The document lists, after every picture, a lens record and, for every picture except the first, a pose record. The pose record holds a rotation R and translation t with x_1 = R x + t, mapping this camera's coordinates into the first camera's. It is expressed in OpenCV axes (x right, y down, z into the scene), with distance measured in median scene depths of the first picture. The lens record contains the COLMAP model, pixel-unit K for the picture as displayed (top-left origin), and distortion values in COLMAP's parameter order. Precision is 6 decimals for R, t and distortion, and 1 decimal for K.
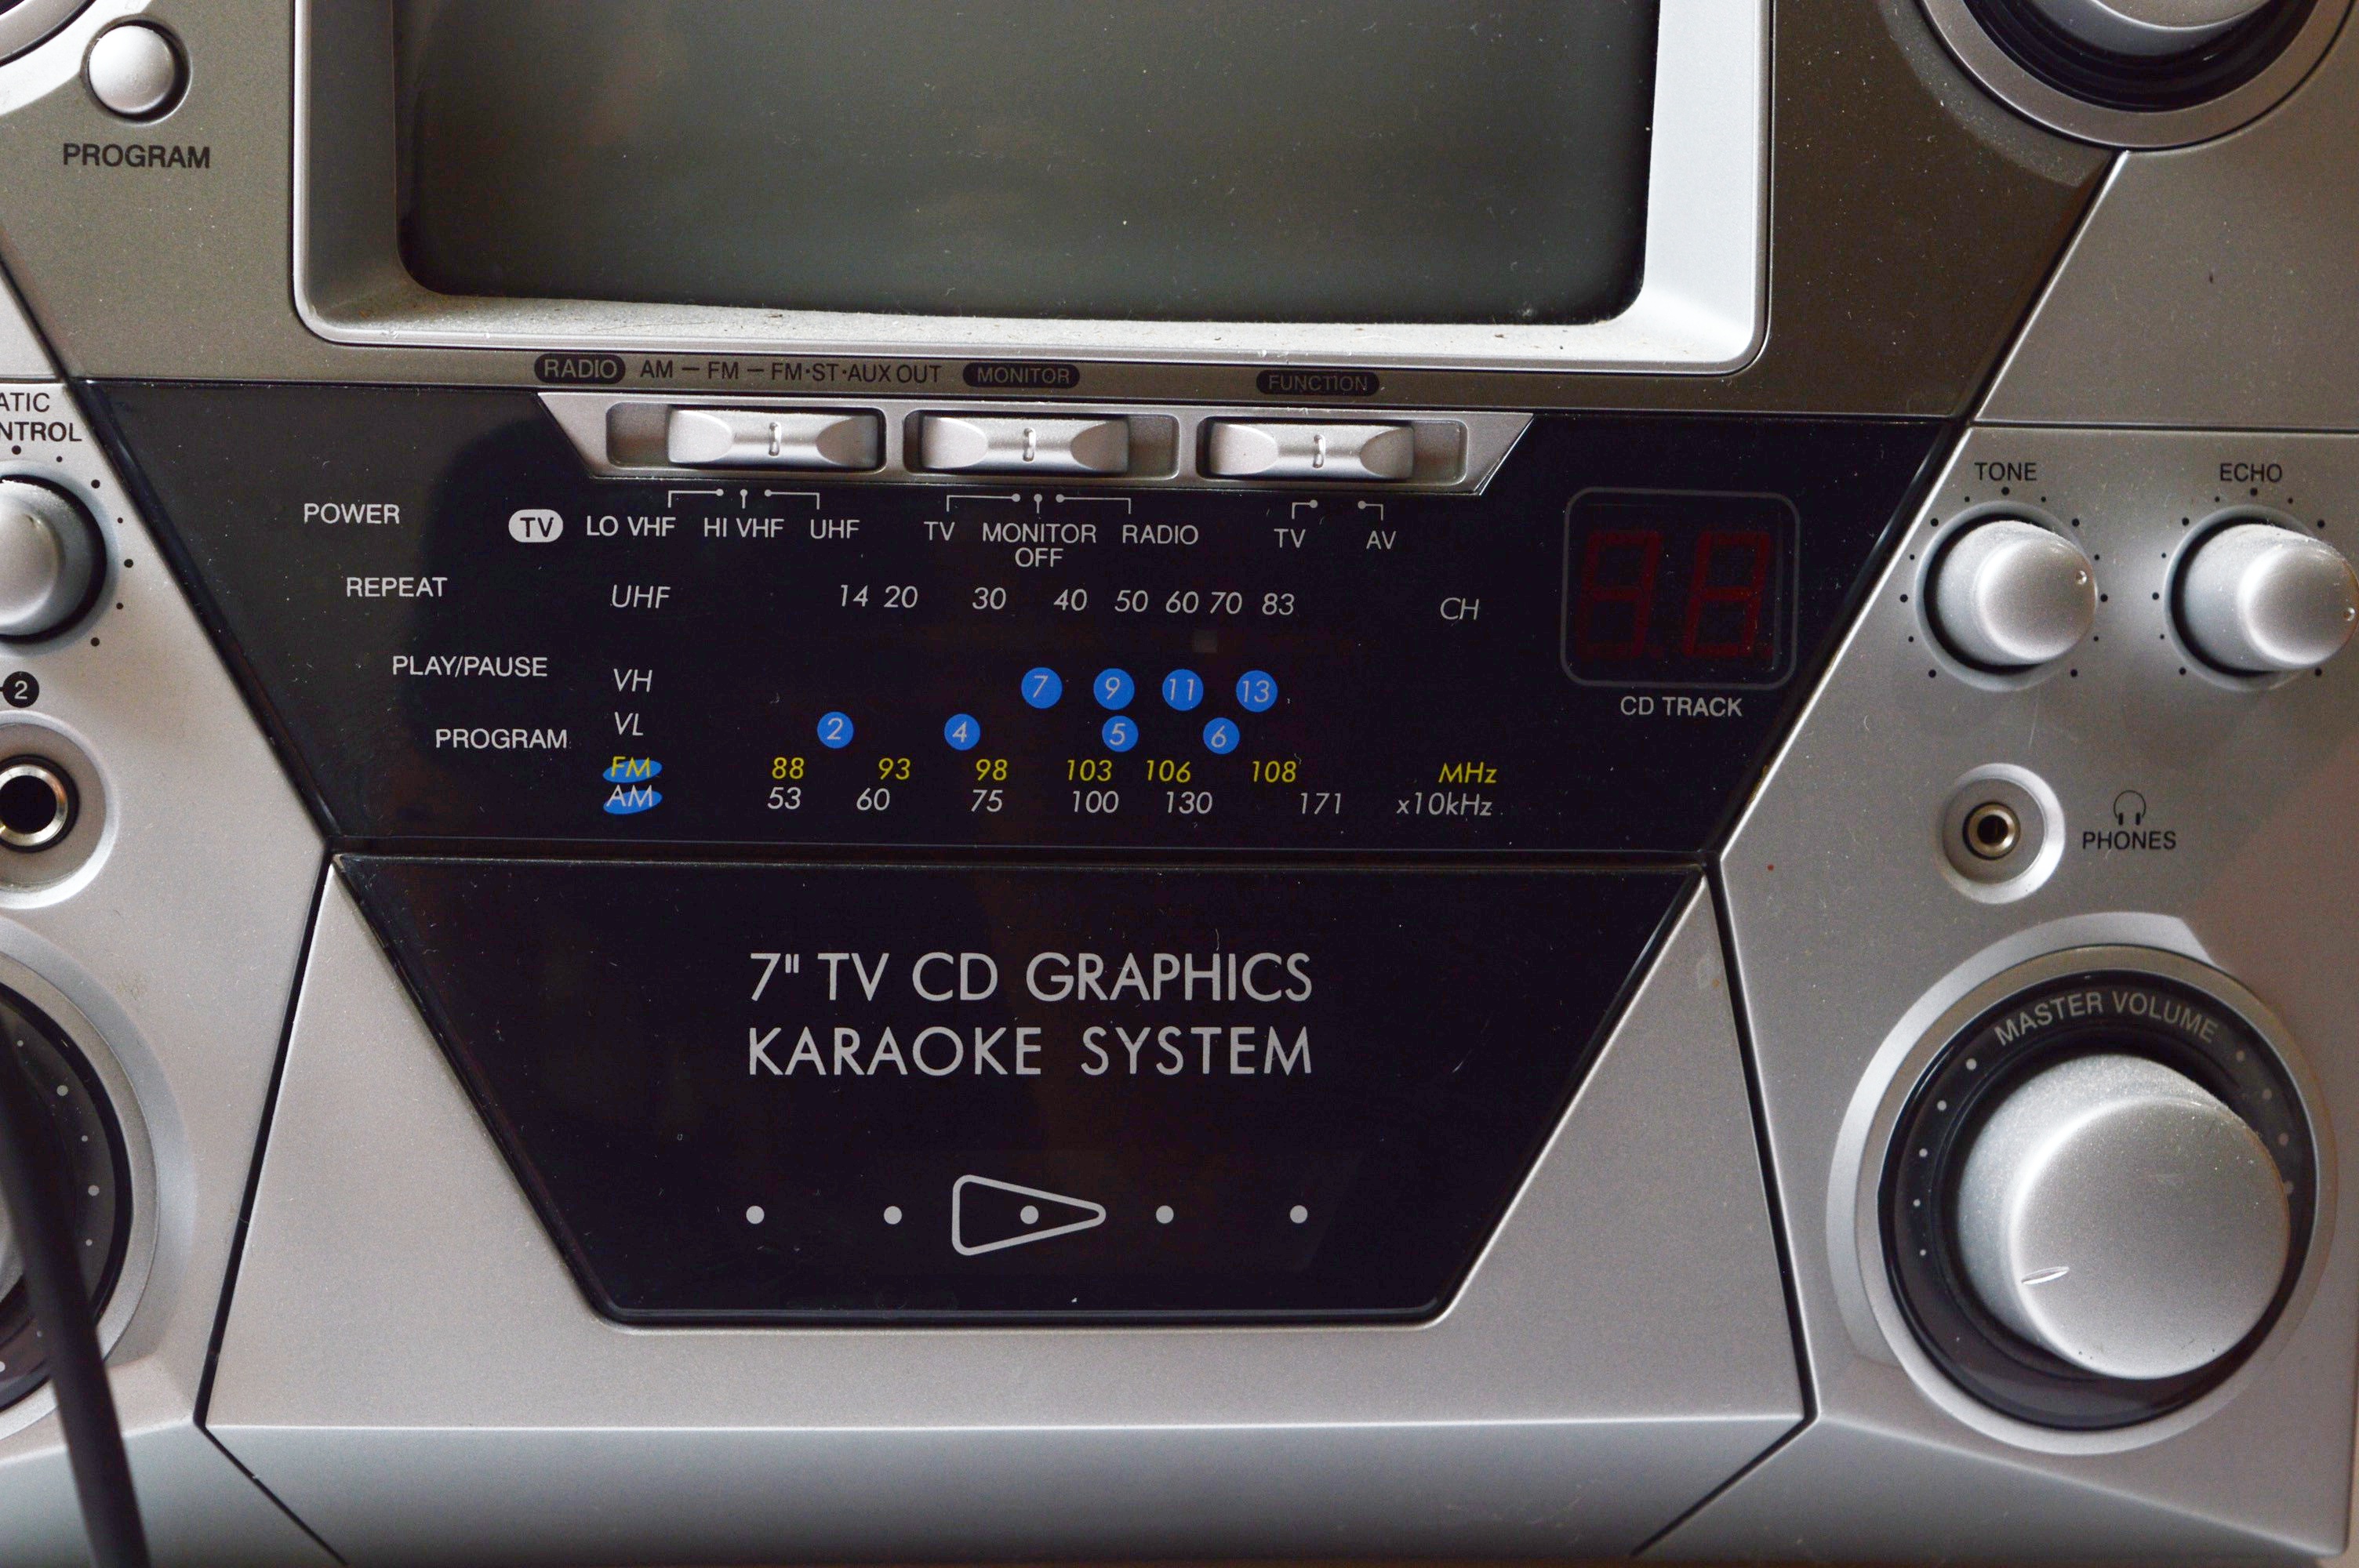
lens RADIAL K [[4462.9, 0, 1179.5], [0, 4462.9, 784.0], [0, 0, 1]] dist [0.029803, 0.076340]
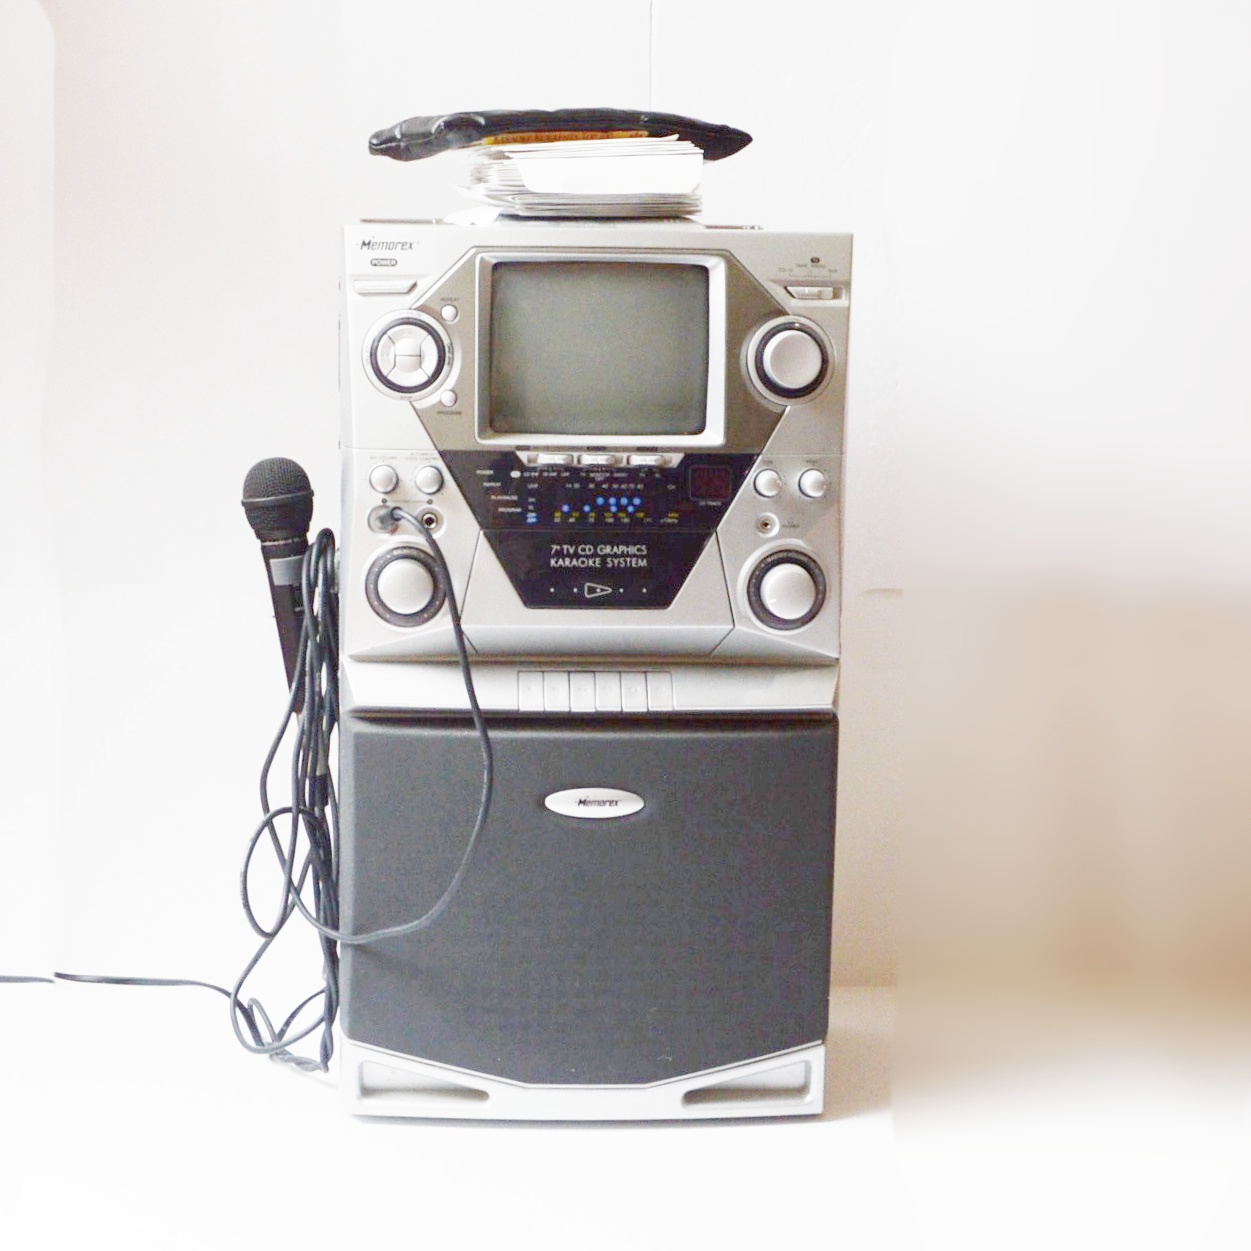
lens RADIAL K [[2518.8, 0, 538.5], [0, 2518.8, 626.2], [0, 0, 1]] dist [-0.084647, -0.080540]
pose [[0.997938, -0.000255, -0.064190, 0.101593], [0.003487, 0.998731, 0.050242, -0.023666], [0.064096, -0.050362, 0.996672, -2.339941]]
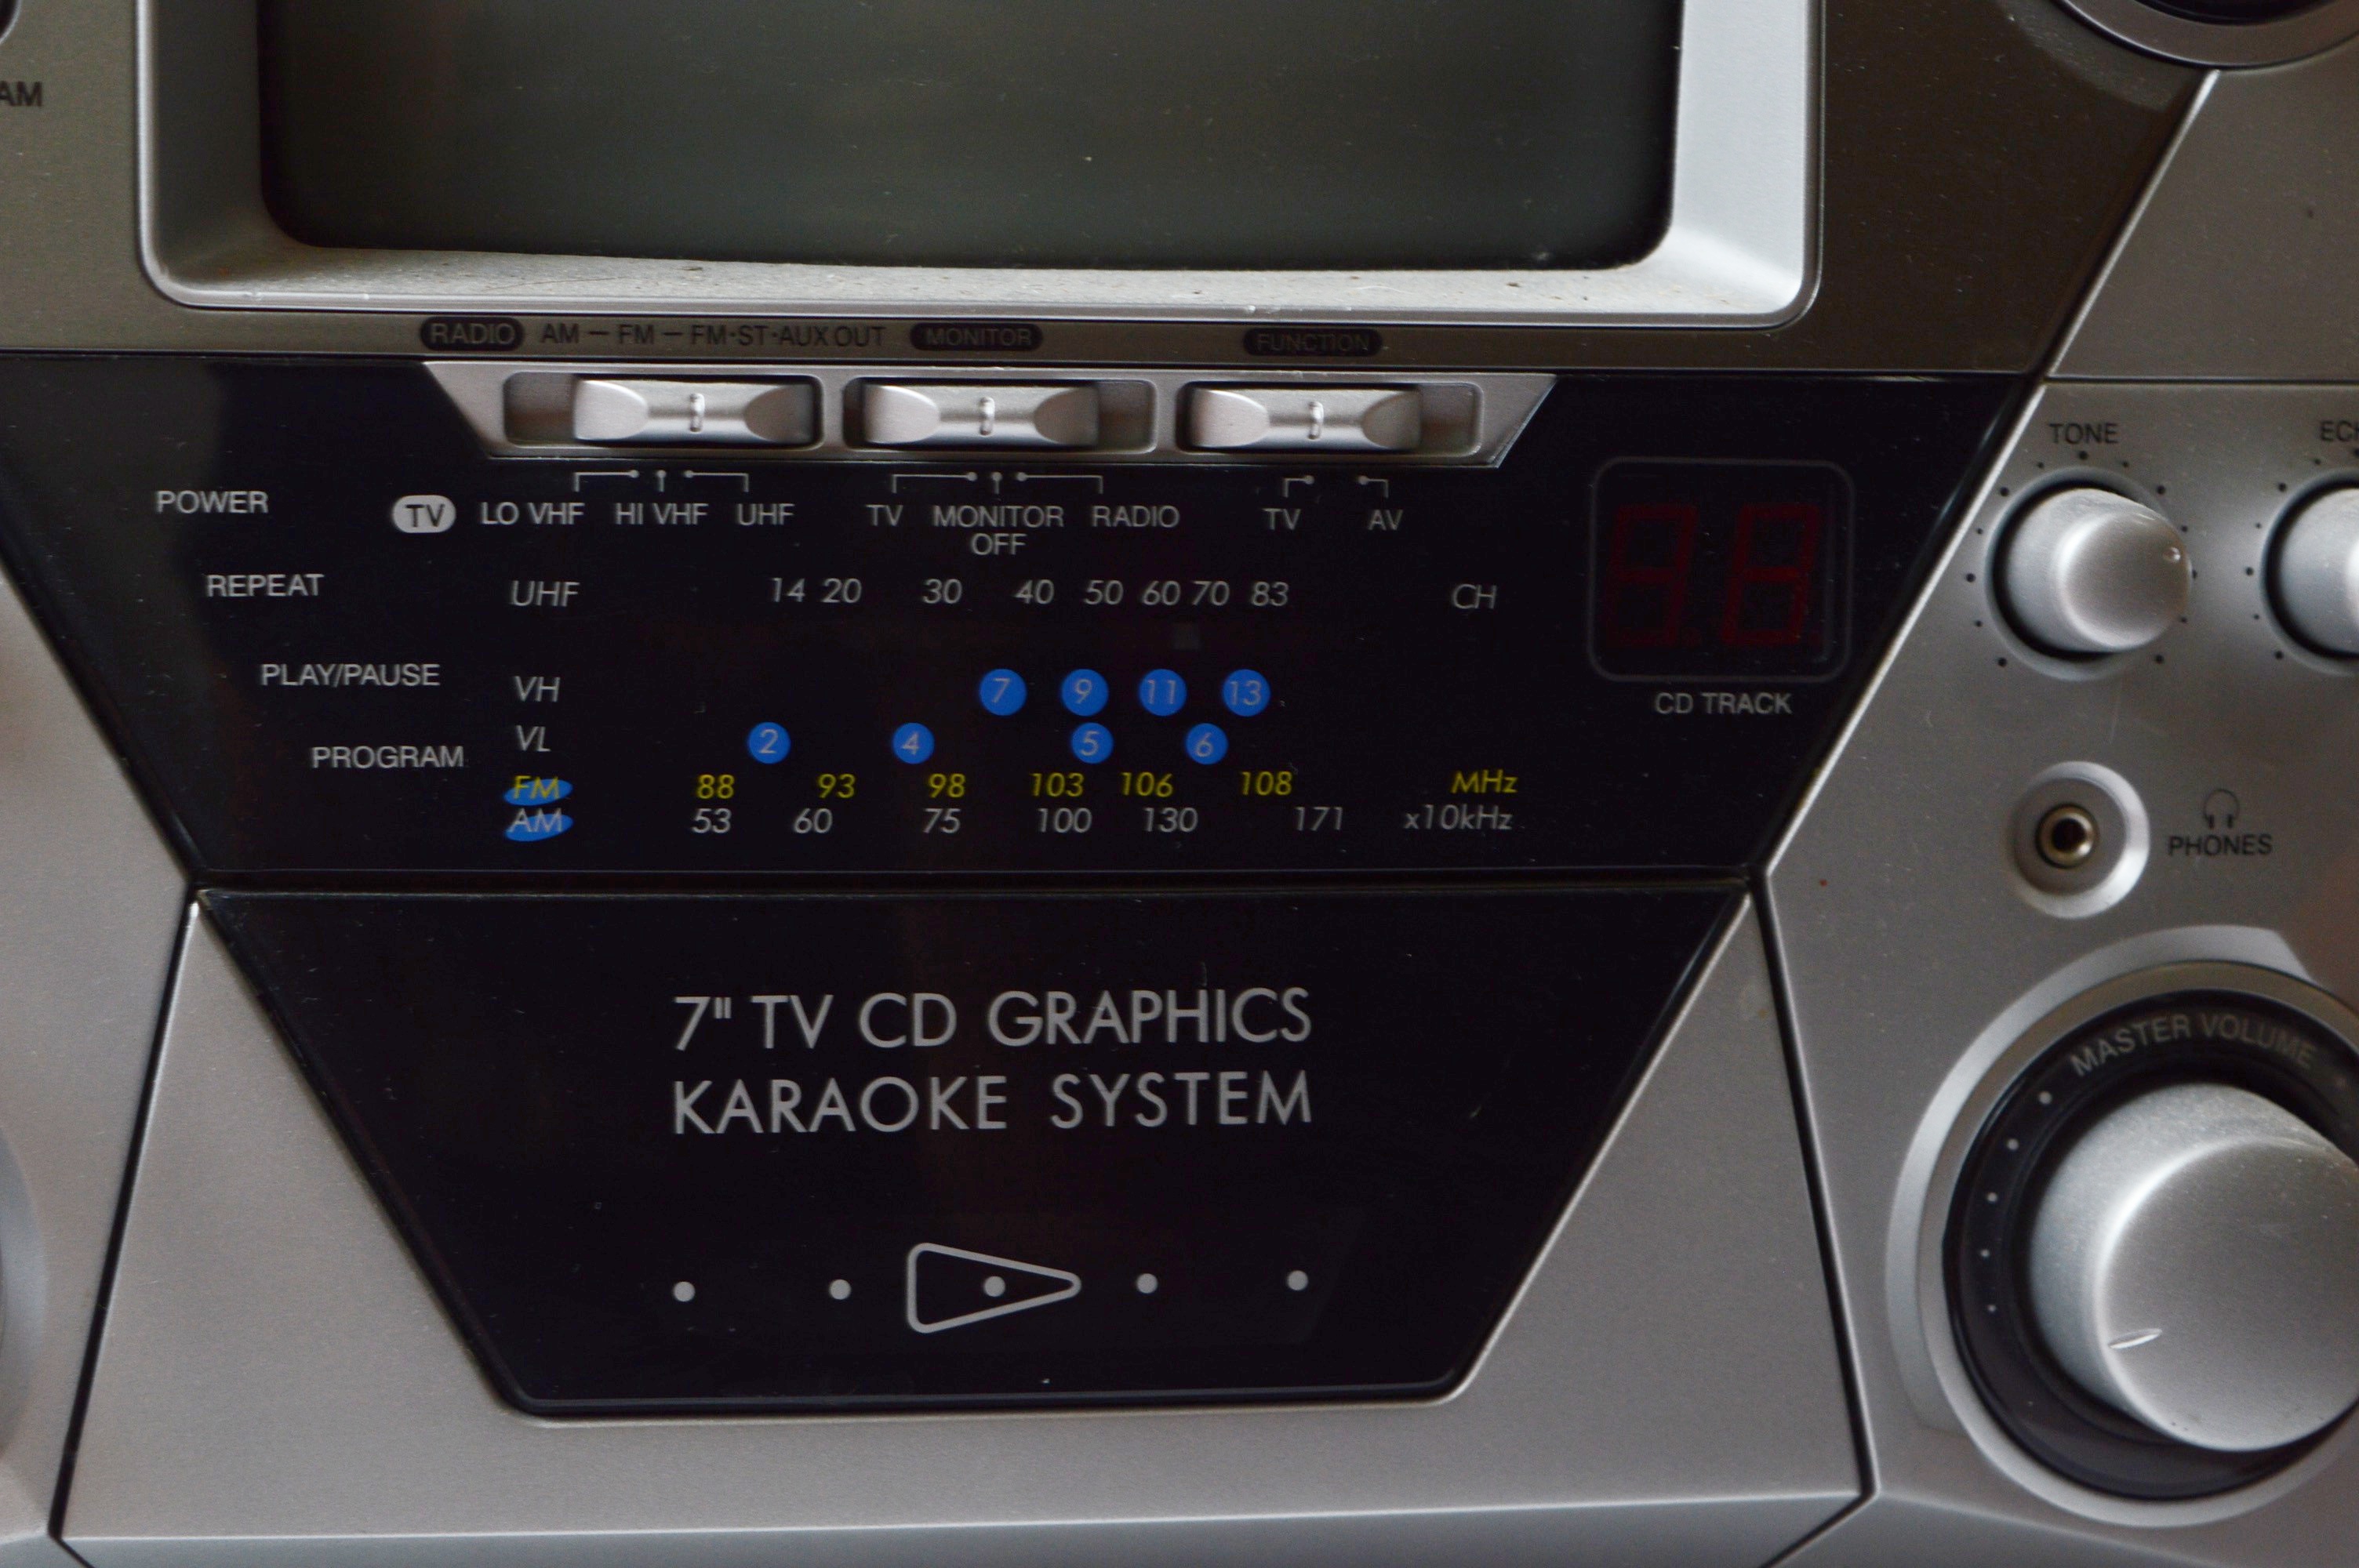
lens RADIAL K [[4462.9, 0, 1179.5], [0, 4462.9, 784.0], [0, 0, 1]] dist [0.029803, 0.076340]
pose [[0.999683, -0.009926, 0.023119, -0.016487], [0.009289, 0.999578, 0.027507, -0.027260], [-0.023382, -0.027284, 0.999354, 0.117836]]
